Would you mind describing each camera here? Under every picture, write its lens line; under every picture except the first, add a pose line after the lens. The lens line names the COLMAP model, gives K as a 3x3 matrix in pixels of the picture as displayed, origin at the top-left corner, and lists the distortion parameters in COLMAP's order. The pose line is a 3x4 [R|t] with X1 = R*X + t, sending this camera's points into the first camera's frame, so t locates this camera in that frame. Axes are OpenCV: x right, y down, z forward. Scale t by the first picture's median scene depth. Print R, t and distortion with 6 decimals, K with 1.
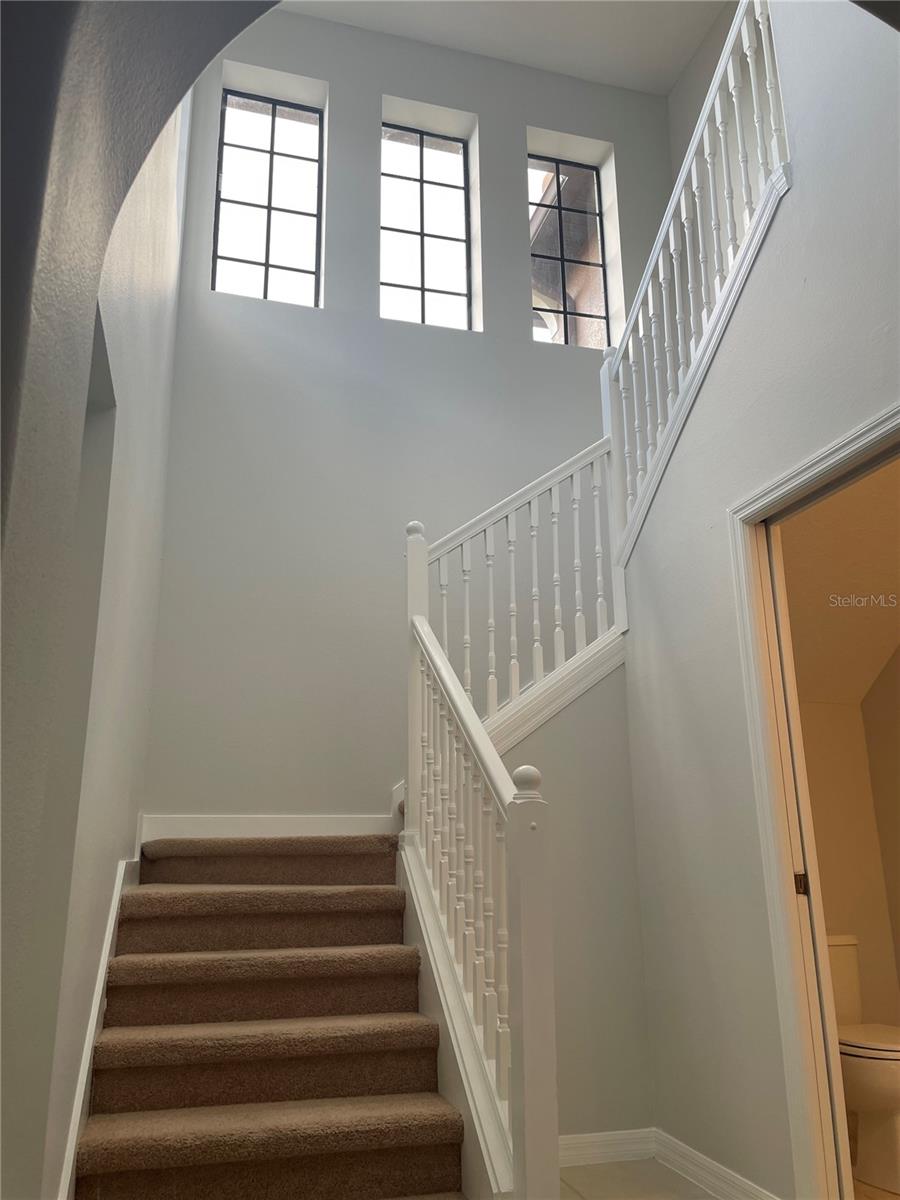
lens RADIAL K [[931.8, 0, 450.0], [0, 931.8, 600.0], [0, 0, 1]] dist [0.092352, -0.120845]
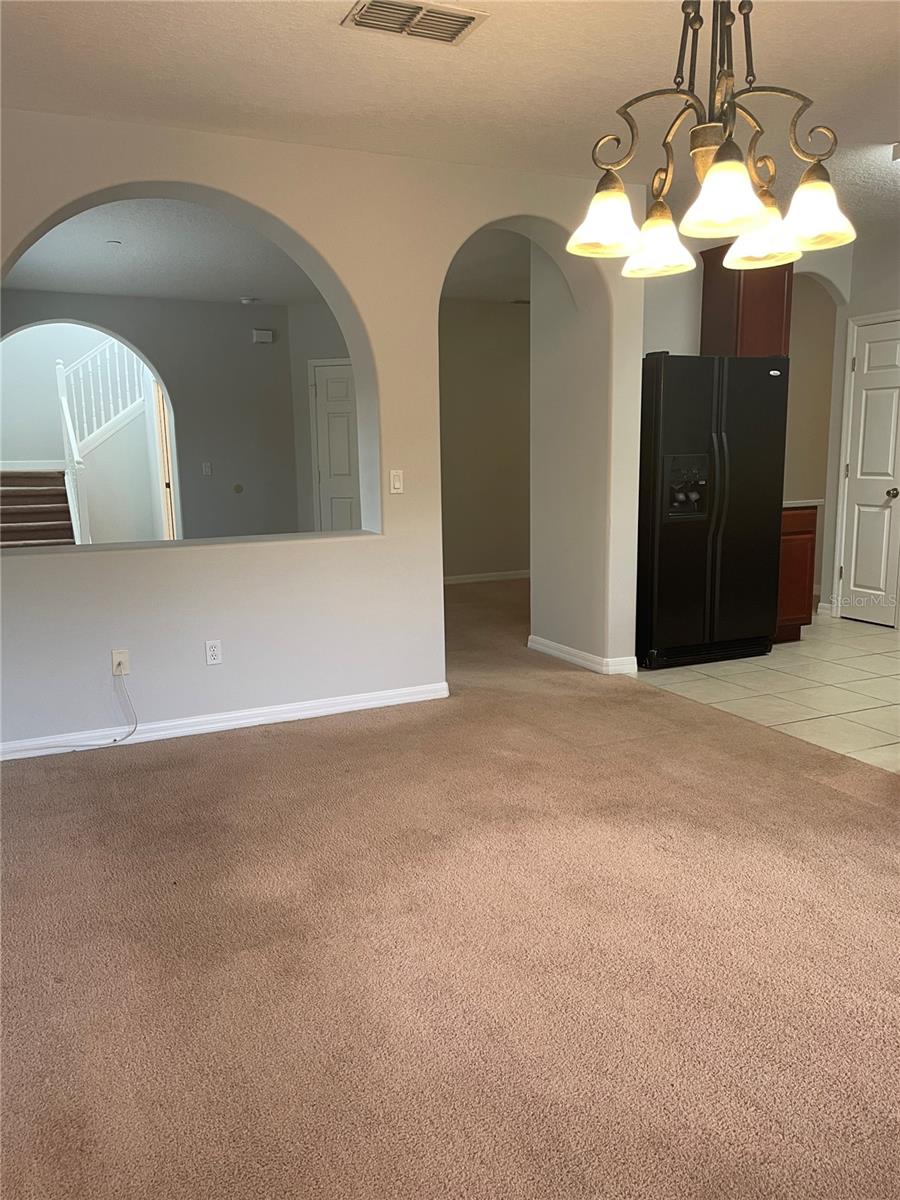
lens RADIAL K [[931.8, 0, 450.0], [0, 931.8, 600.0], [0, 0, 1]] dist [0.092352, -0.120845]
pose [[0.985966, -0.039005, 0.162327, 0.699885], [-0.032991, 0.907629, 0.418475, -0.731011], [-0.163656, -0.417957, 0.893604, -2.238028]]
